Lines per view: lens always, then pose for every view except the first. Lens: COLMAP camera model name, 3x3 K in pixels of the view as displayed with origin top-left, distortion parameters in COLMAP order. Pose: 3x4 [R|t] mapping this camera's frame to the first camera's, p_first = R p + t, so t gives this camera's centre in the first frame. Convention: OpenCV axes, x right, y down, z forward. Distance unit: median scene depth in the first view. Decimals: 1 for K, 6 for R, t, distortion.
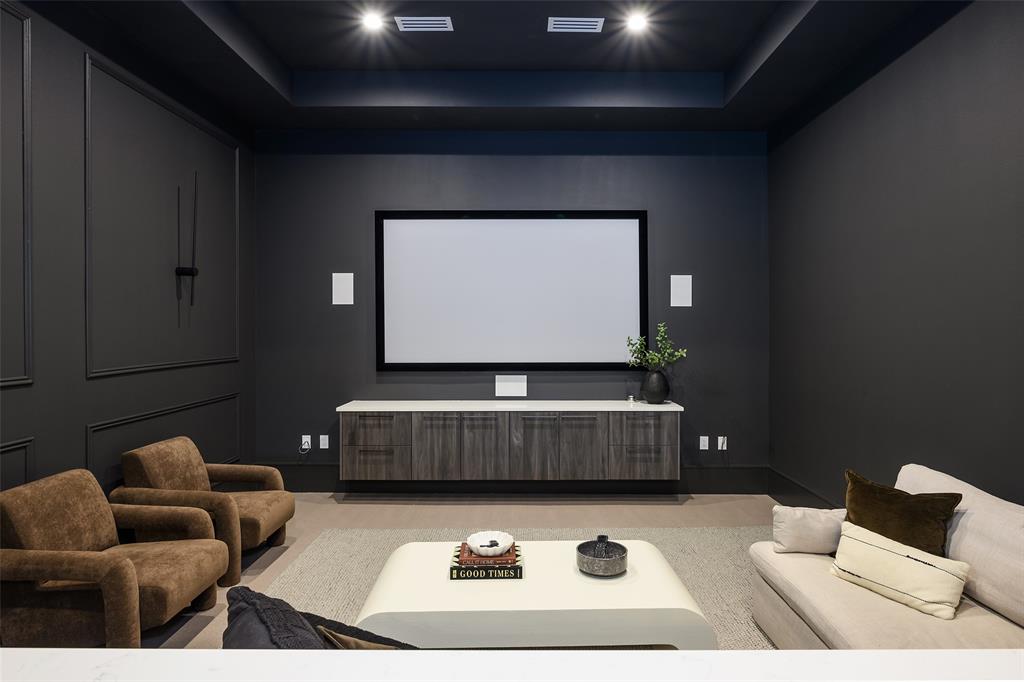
lens RADIAL K [[586.4, 0, 512.9], [0, 586.4, 333.3], [0, 0, 1]] dist [0.002101, -0.003554]
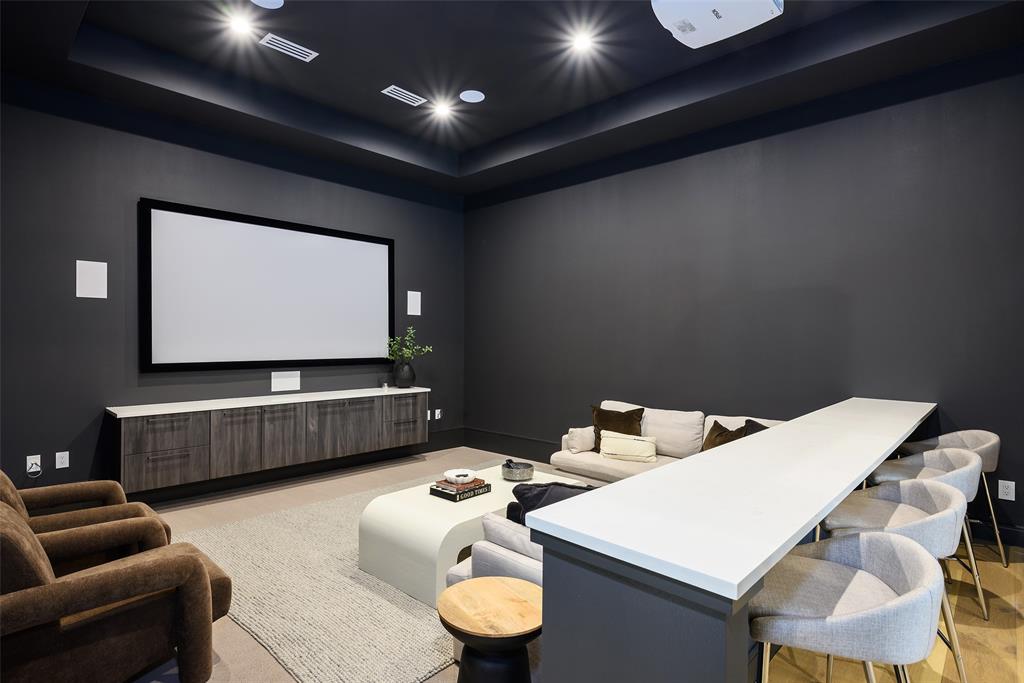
lens RADIAL K [[526.1, 0, 514.8], [0, 526.1, 345.3], [0, 0, 1]] dist [0.004513, -0.000821]
pose [[0.684851, -0.003919, 0.728673, -0.469335], [-0.002985, 0.999962, 0.008183, 0.014104], [-0.728677, -0.007779, 0.684813, 0.012523]]
